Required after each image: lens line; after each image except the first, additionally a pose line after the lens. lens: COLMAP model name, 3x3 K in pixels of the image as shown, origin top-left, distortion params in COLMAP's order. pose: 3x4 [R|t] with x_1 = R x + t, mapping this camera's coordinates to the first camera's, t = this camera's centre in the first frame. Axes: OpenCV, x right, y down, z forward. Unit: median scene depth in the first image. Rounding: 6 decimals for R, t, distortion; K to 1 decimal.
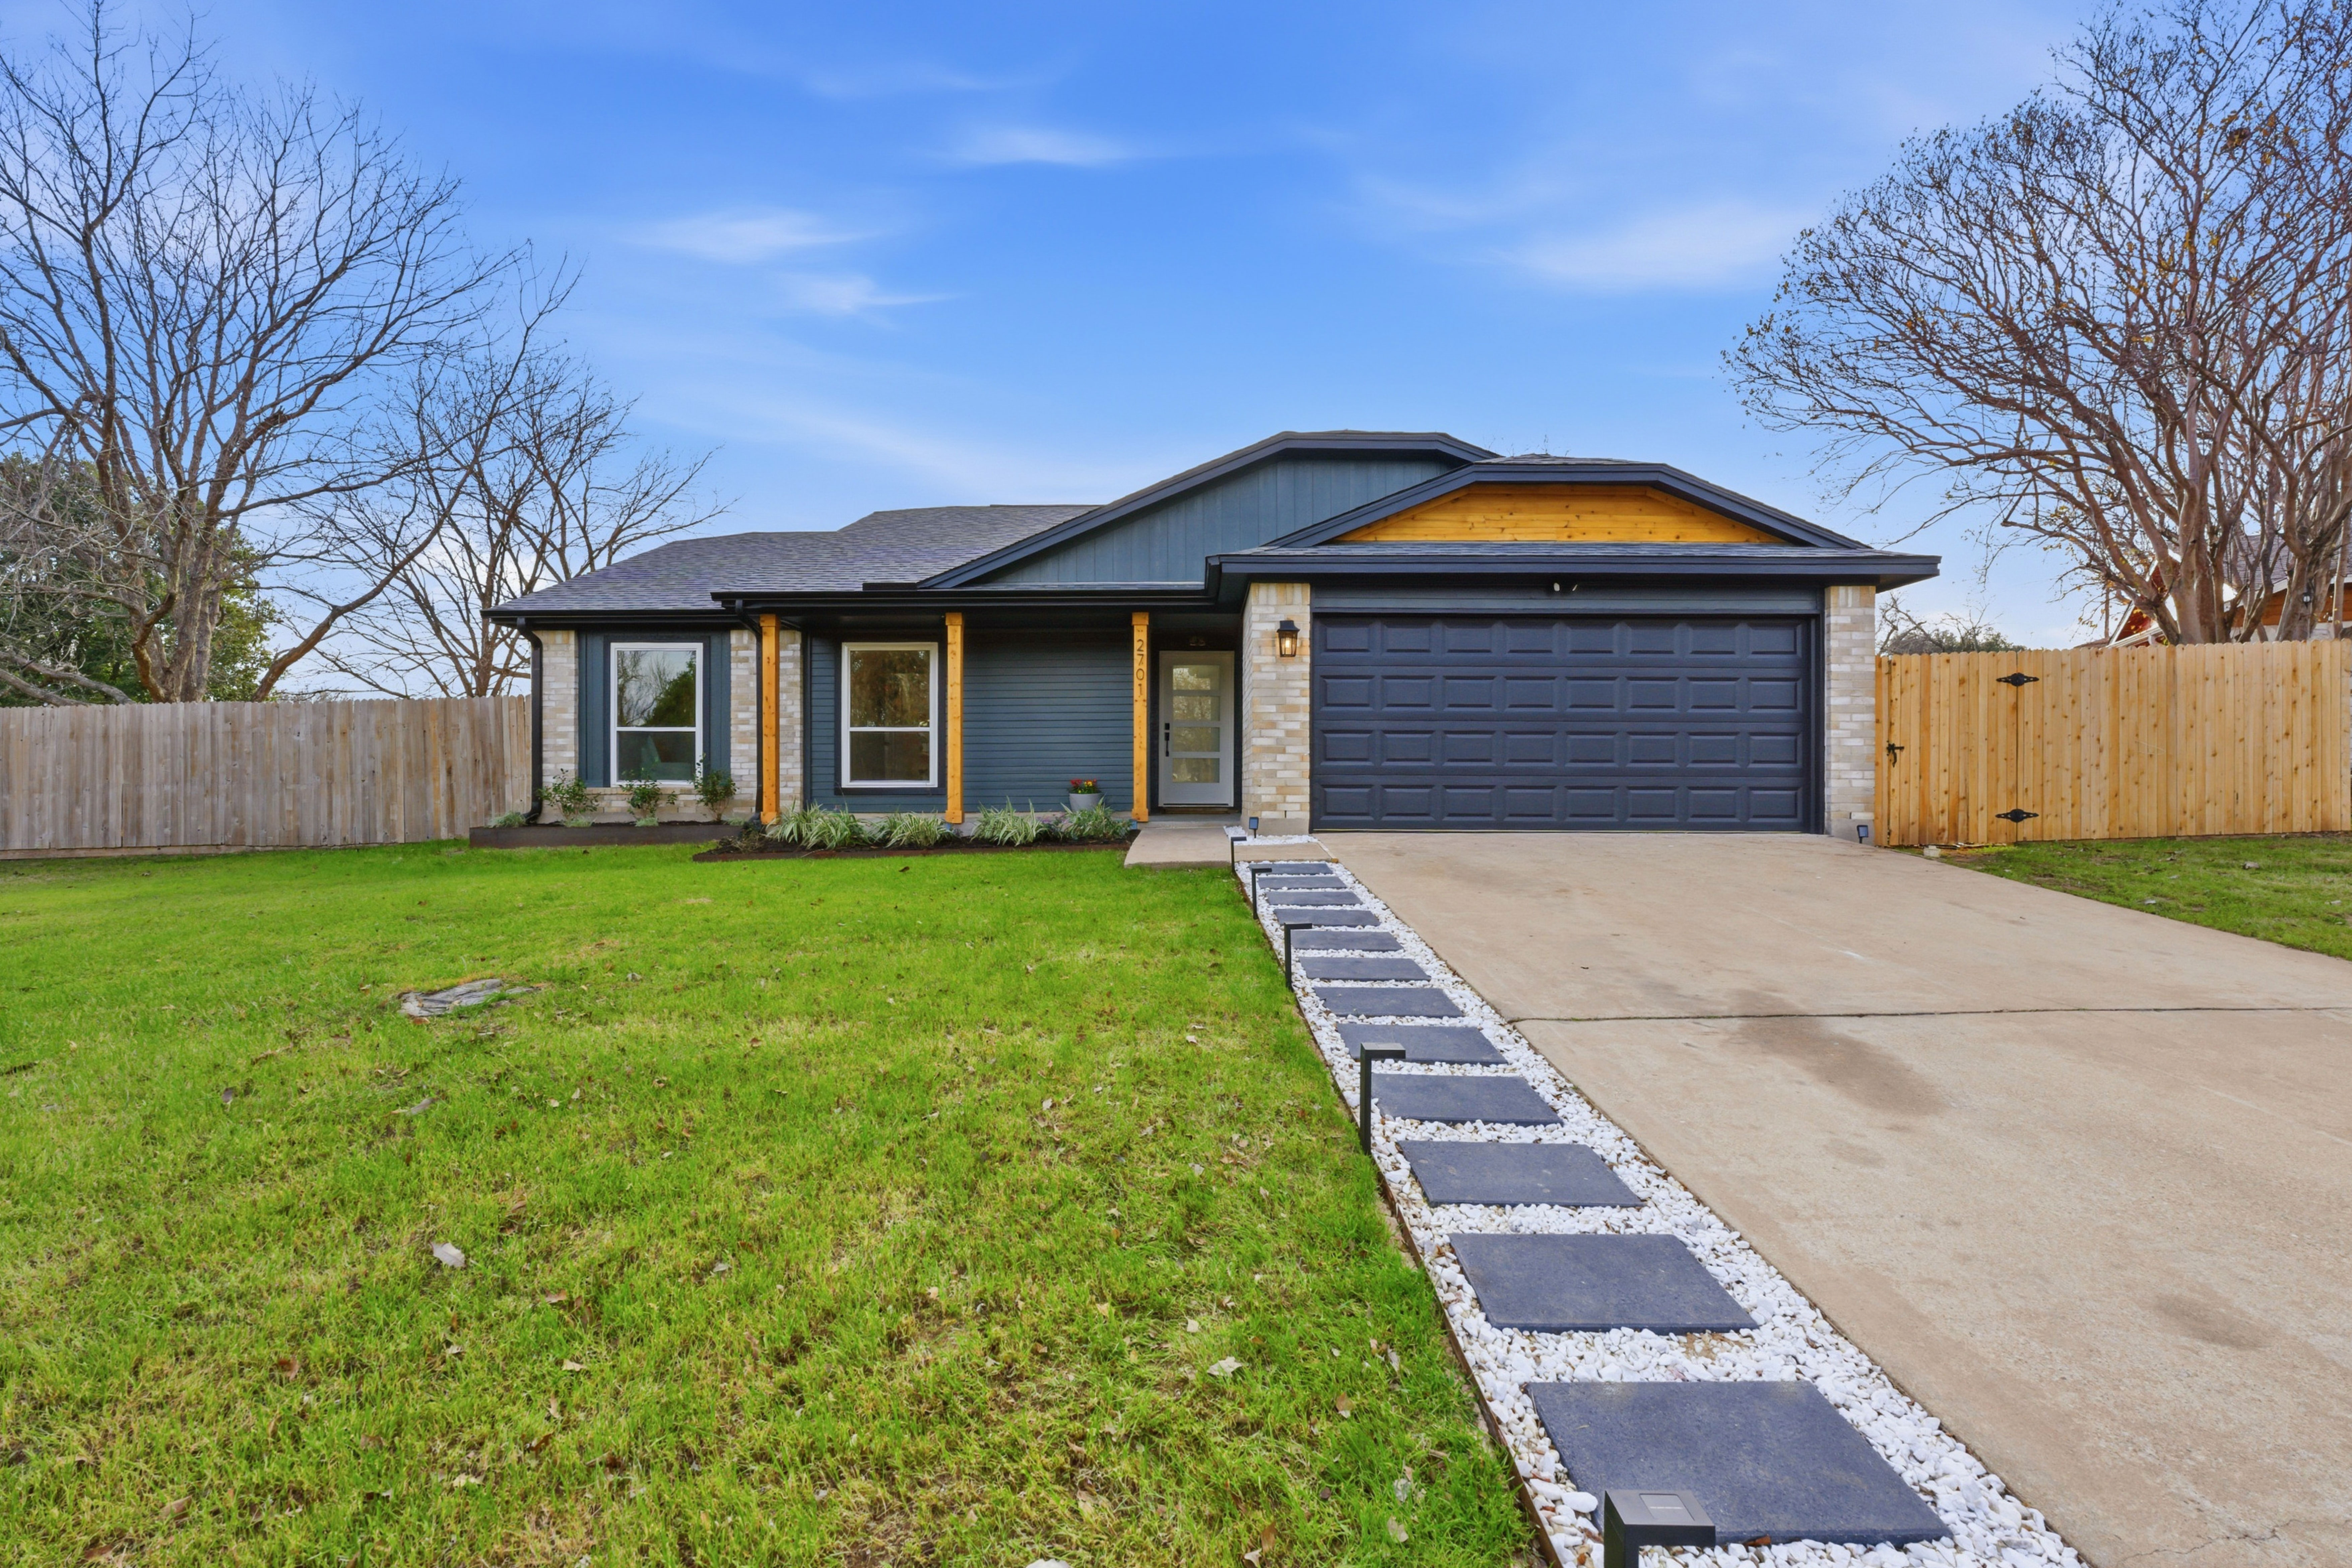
lens RADIAL K [[1055.3, 0, 1180.3], [0, 1055.3, 792.3], [0, 0, 1]] dist [0.001928, 0.000125]
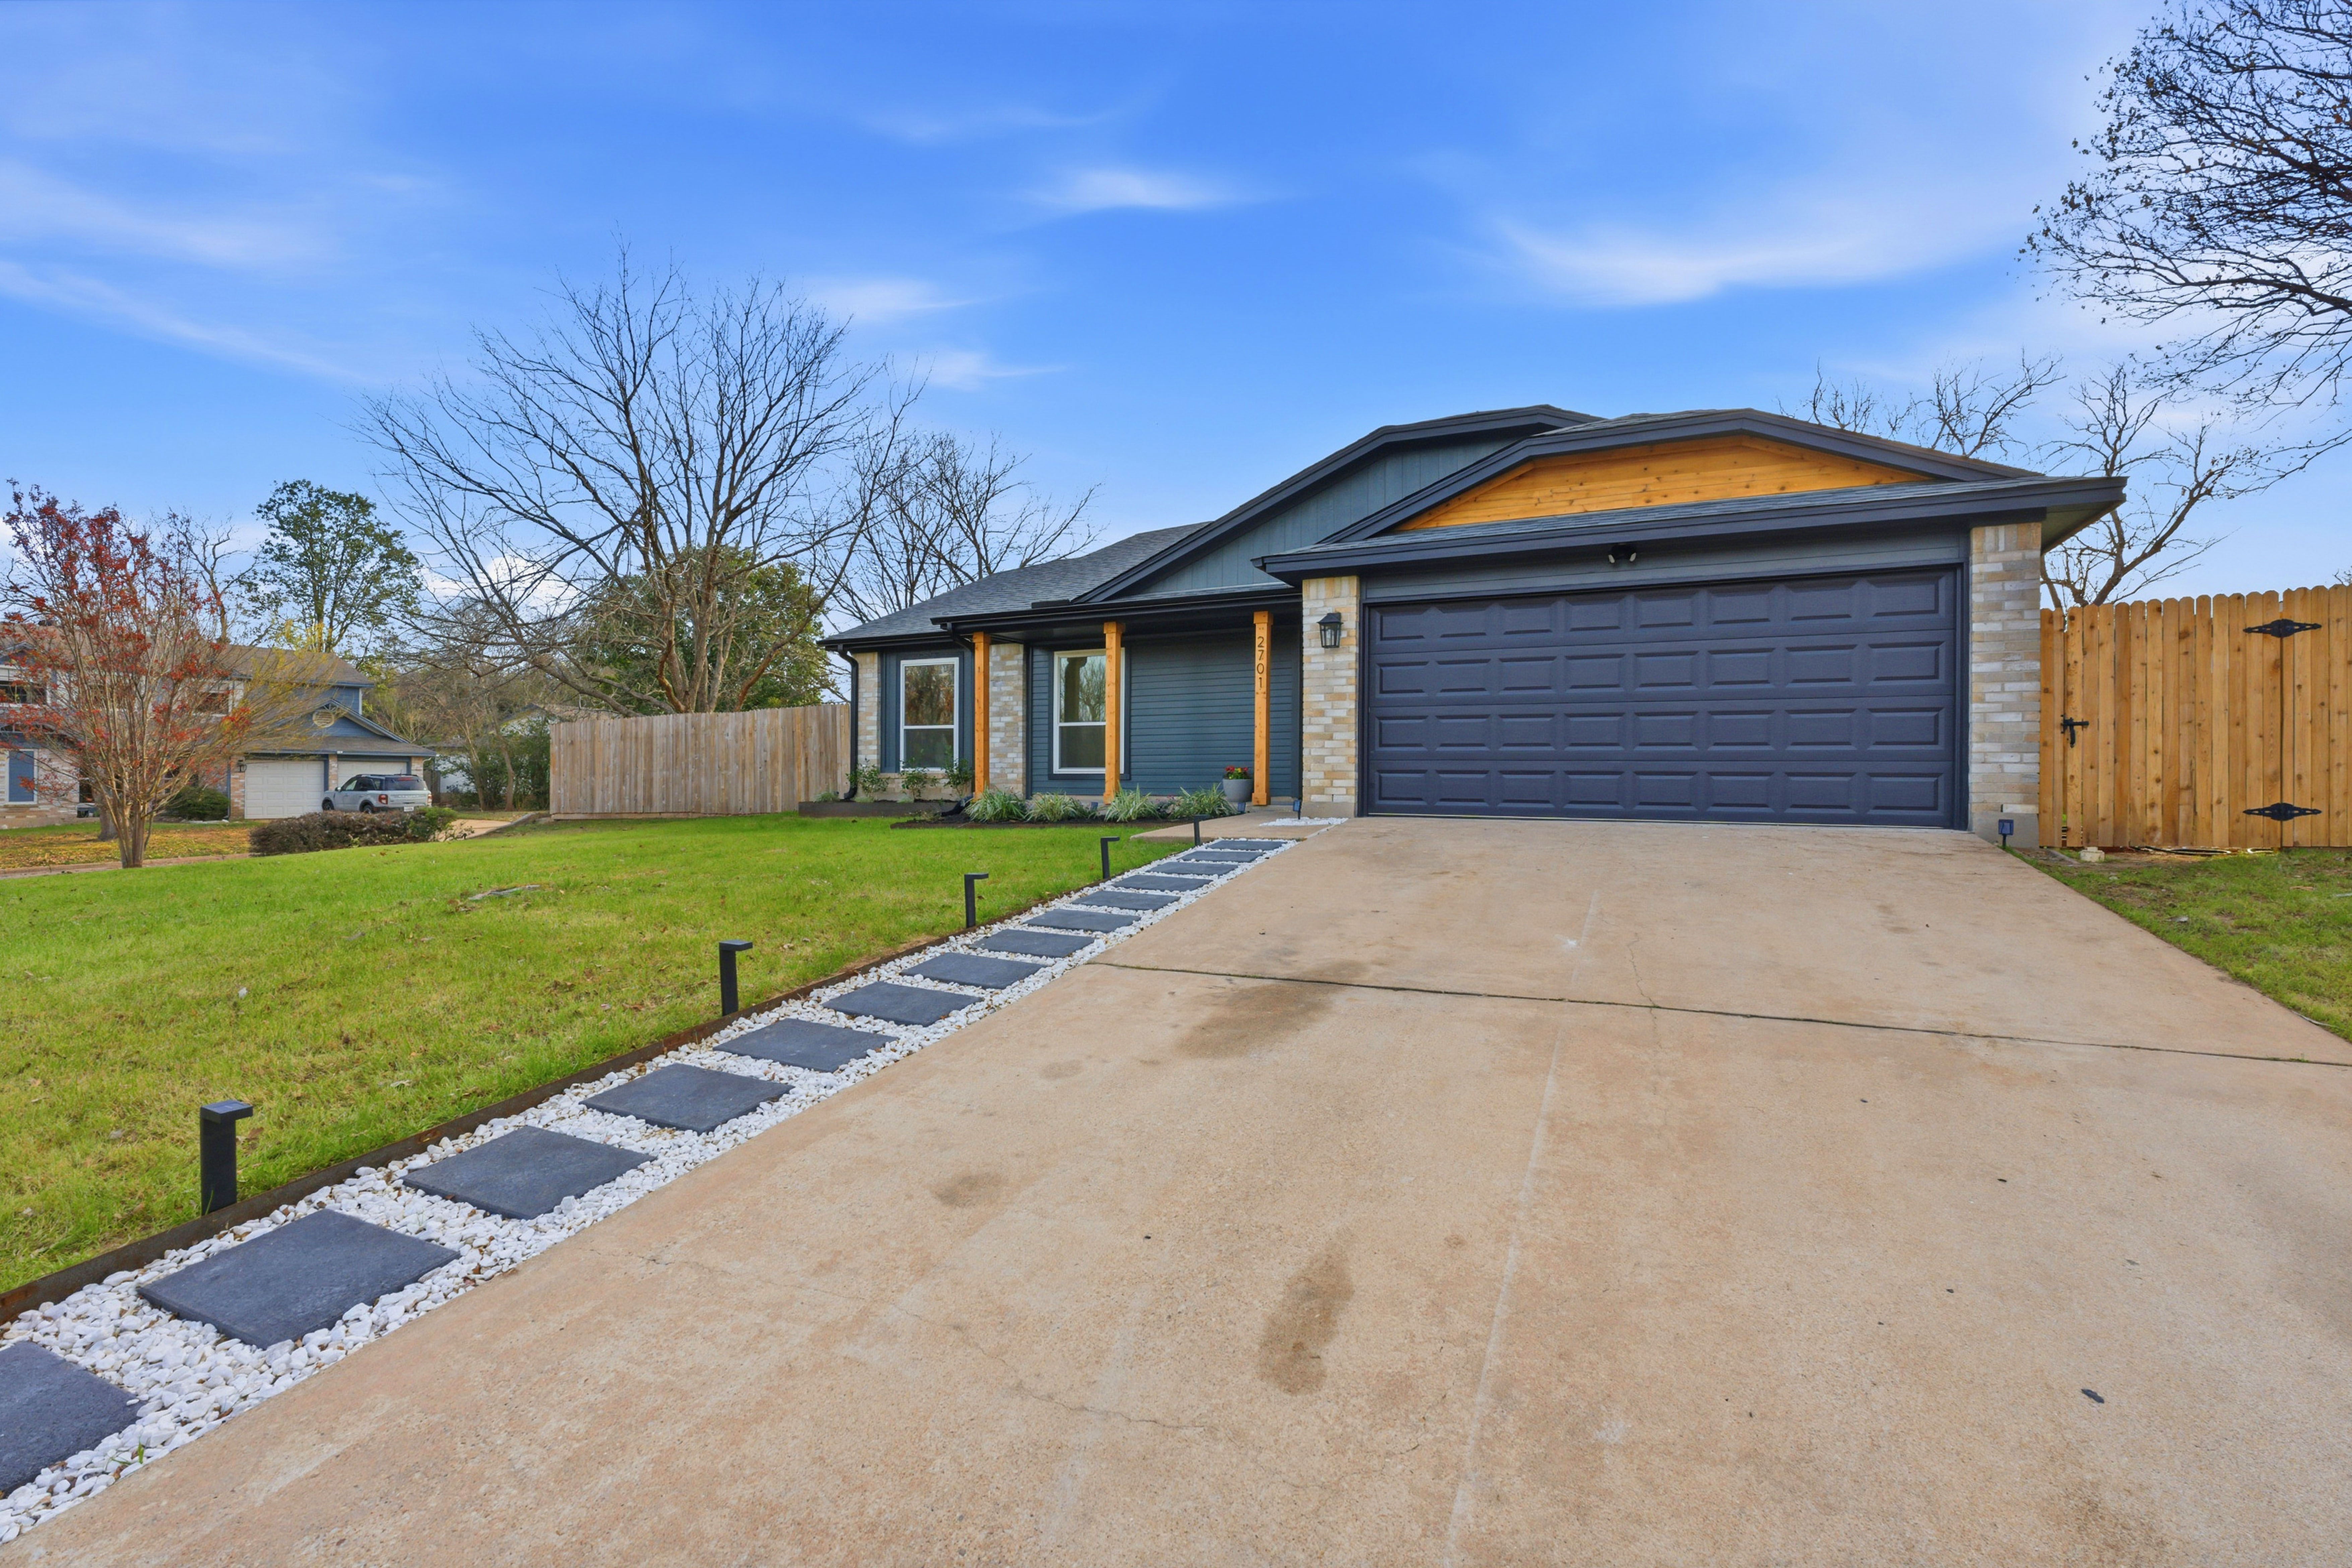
lens RADIAL K [[1052.9, 0, 1169.2], [0, 1052.9, 766.7], [0, 0, 1]] dist [-0.000045, 0.000076]
pose [[0.897281, -0.001074, -0.441458, 0.400778], [-0.005411, 0.999895, -0.013431, 0.004382], [0.441426, 0.014440, 0.897181, -0.006722]]
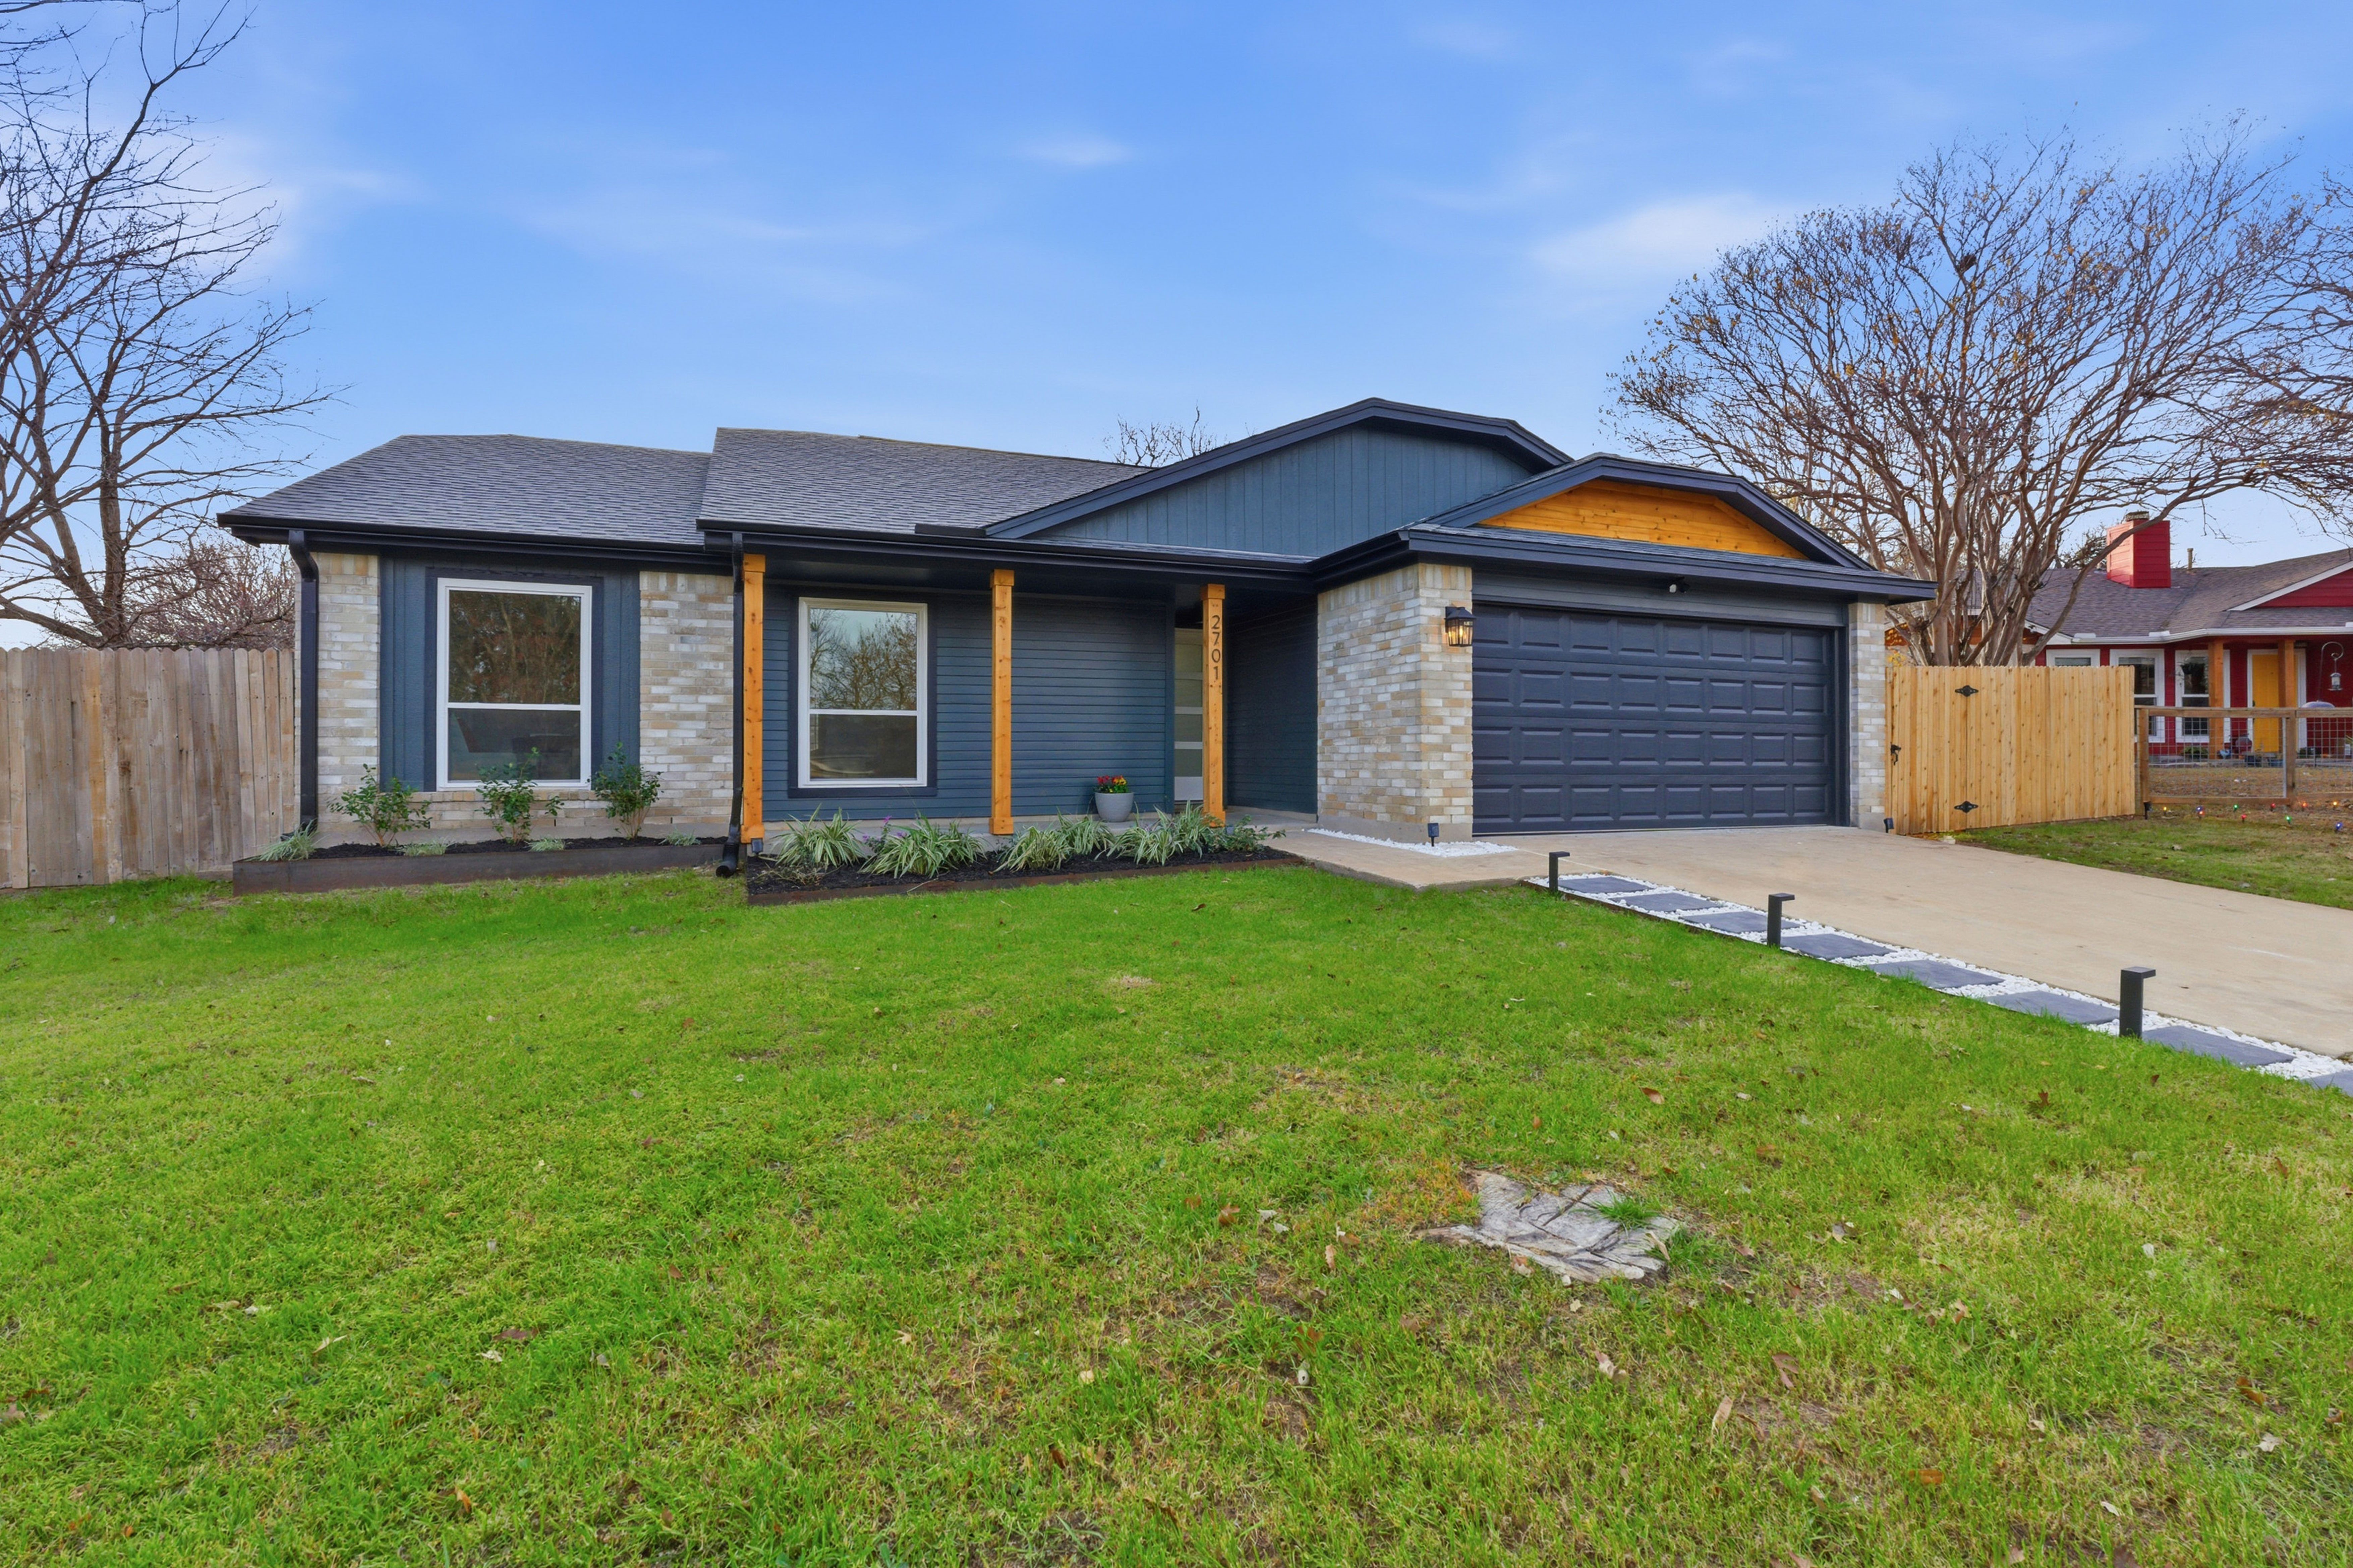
lens RADIAL K [[1079.7, 0, 1174.3], [0, 1079.7, 755.7], [0, 0, 1]] dist [-0.001424, -0.000006]
pose [[0.921309, 0.001060, 0.388830, -0.467086], [0.002482, 0.999960, -0.008606, -0.025407], [-0.388824, 0.008894, 0.921269, 0.226035]]
